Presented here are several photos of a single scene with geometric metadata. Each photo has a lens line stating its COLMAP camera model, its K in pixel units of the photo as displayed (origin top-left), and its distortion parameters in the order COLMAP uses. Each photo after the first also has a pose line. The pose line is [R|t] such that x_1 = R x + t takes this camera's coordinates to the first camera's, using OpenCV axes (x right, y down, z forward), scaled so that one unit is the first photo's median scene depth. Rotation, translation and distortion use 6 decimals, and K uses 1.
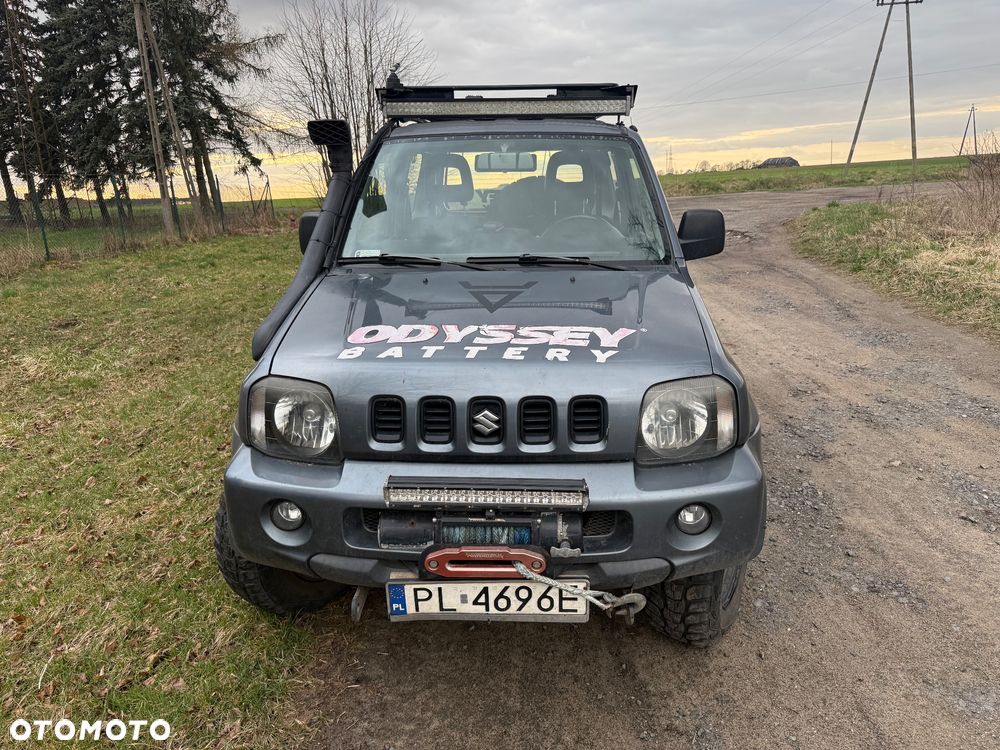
lens RADIAL K [[725.8, 0, 490.5], [0, 725.8, 387.7], [0, 0, 1]] dist [0.002890, 0.000979]
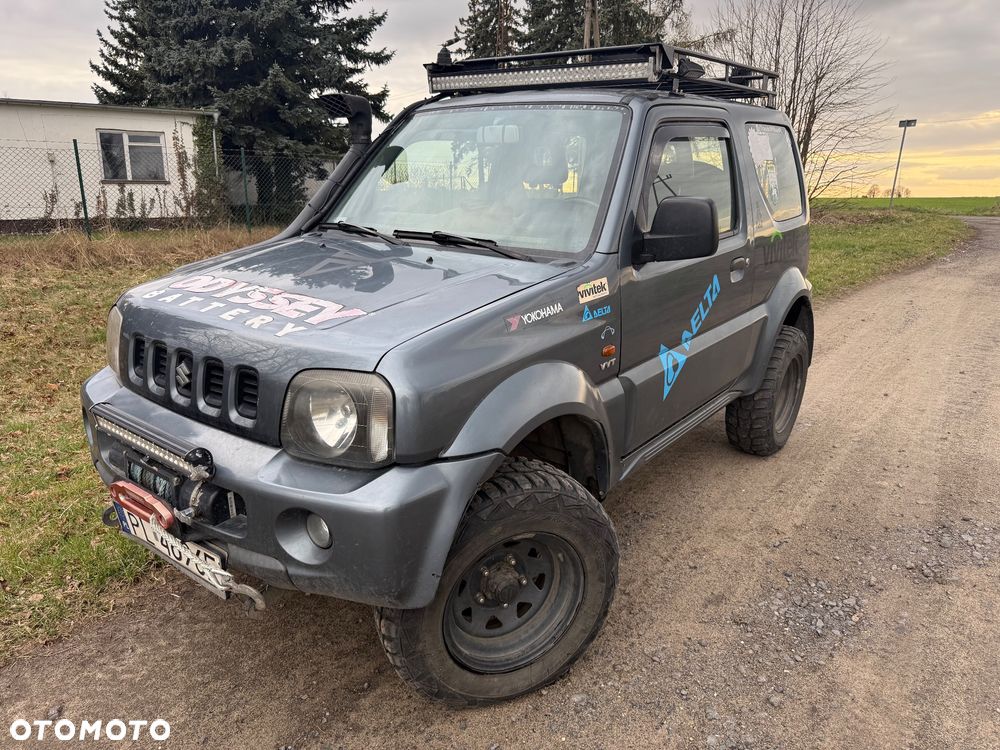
lens RADIAL K [[712.2, 0, 447.5], [0, 712.2, 384.6], [0, 0, 1]] dist [0.001898, -0.000662]
pose [[0.822042, 0.197659, -0.534020, 0.518054], [-0.194828, 0.978851, 0.062398, -0.045346], [0.535059, 0.052748, 0.843166, 0.218851]]
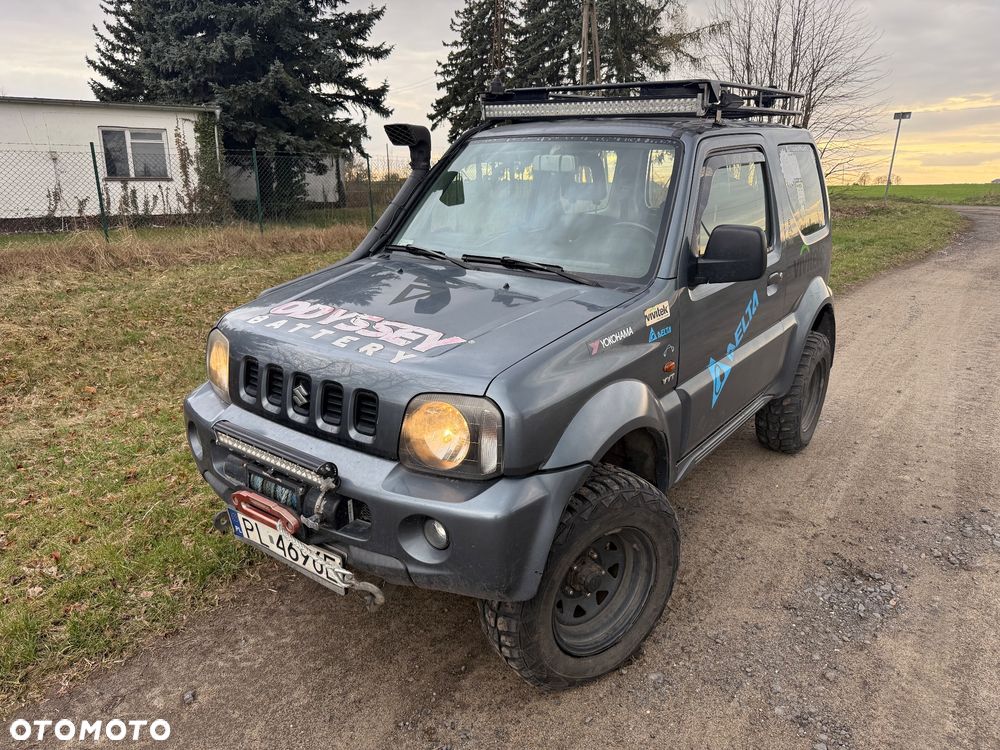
lens RADIAL K [[699.1, 0, 455.7], [0, 699.1, 388.9], [0, 0, 1]] dist [0.010352, -0.003668]
pose [[0.829747, 0.197153, -0.522159, 0.477104], [-0.182858, 0.979926, 0.079419, -0.058977], [0.527335, 0.029583, 0.849142, 0.117949]]
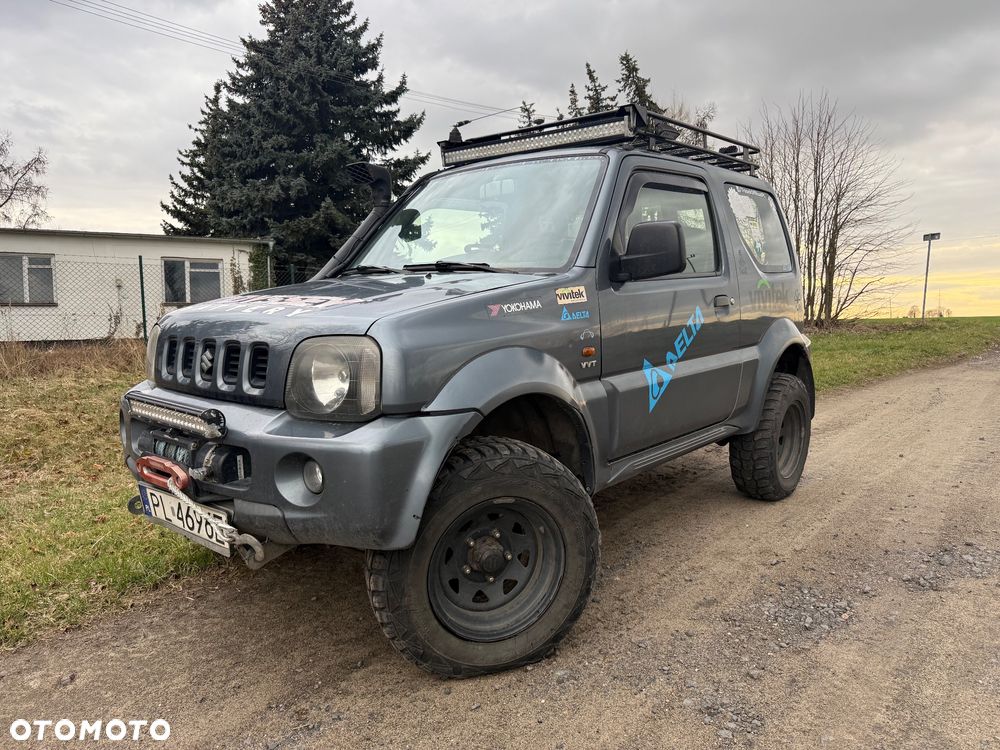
lens RADIAL K [[707.0, 0, 445.3], [0, 707.0, 375.1], [0, 0, 1]] dist [0.004571, -0.001543]
pose [[0.787726, 0.100323, -0.607802, 0.608775], [-0.201392, 0.974374, -0.100181, 0.061816], [0.582176, 0.201322, 0.787744, 0.204635]]
